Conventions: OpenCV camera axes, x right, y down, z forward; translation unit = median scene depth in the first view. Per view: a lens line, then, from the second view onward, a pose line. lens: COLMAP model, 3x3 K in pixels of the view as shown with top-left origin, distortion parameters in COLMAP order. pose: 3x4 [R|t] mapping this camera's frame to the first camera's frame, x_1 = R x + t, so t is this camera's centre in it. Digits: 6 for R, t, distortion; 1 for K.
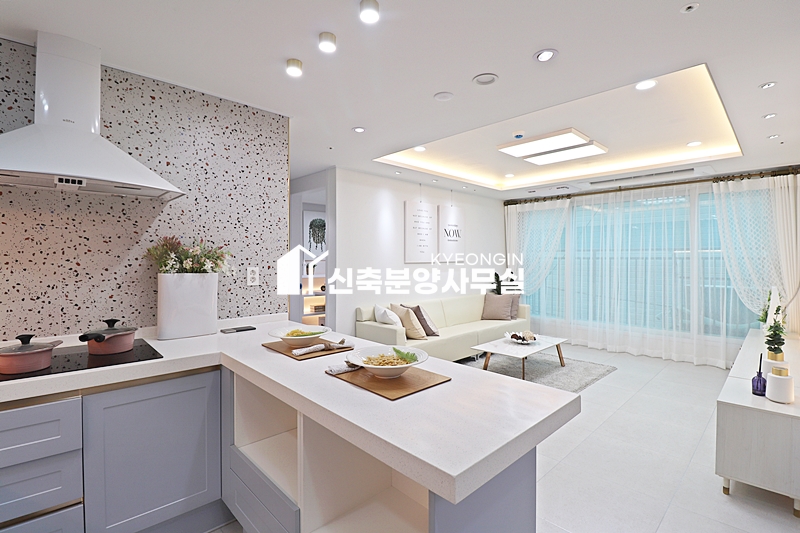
lens RADIAL K [[371.5, 0, 397.5], [0, 371.5, 258.9], [0, 0, 1]] dist [-0.005871, -0.009038]
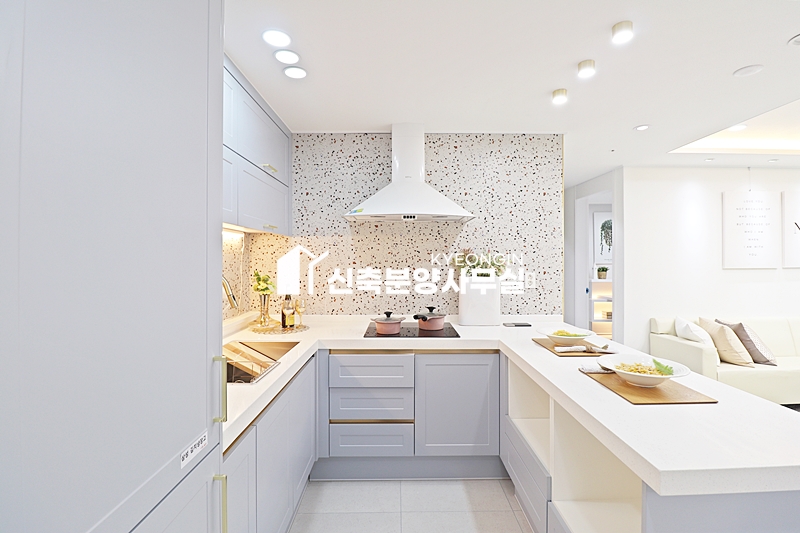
lens RADIAL K [[376.3, 0, 403.3], [0, 376.3, 258.6], [0, 0, 1]] dist [-0.022525, -0.002288]
pose [[0.728760, -0.001604, -0.684767, 0.124045], [0.000457, 0.999998, -0.001856, -0.018790], [0.684769, 0.001039, 0.728759, -0.122873]]
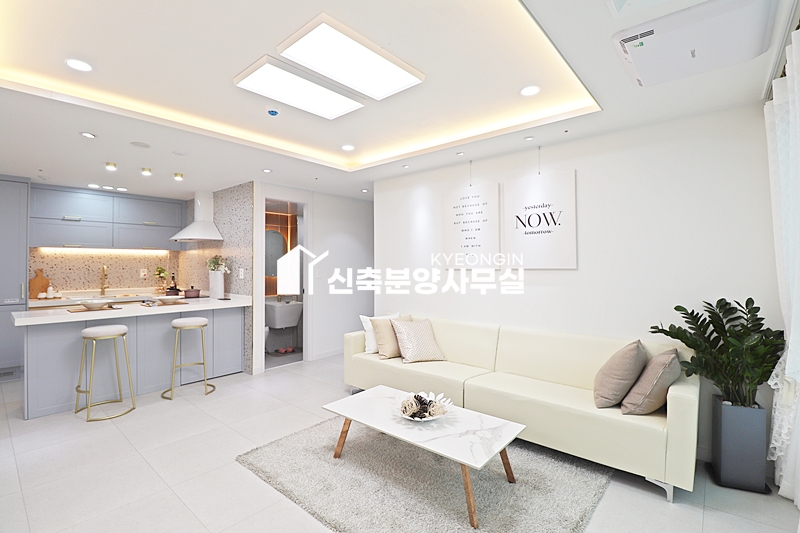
lens RADIAL K [[371.5, 0, 400.3], [0, 371.5, 259.2], [0, 0, 1]] dist [-0.005871, -0.009038]
pose [[0.101295, -0.019003, -0.994675, 1.571371], [-0.001504, 0.999813, -0.019254, 0.008020], [0.994855, 0.003447, 0.101248, 1.629083]]
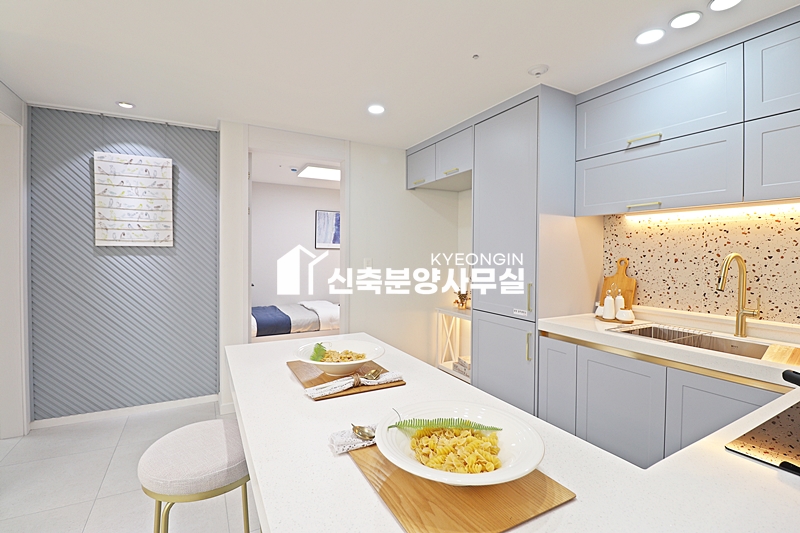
lens RADIAL K [[371.5, 0, 398.9], [0, 371.5, 262.3], [0, 0, 1]] dist [-0.005871, -0.009038]
pose [[-0.967810, -0.016367, 0.251150, -0.230547], [-0.009099, 0.999506, 0.030071, 0.010524], [-0.251519, 0.026818, -0.967481, 1.043993]]
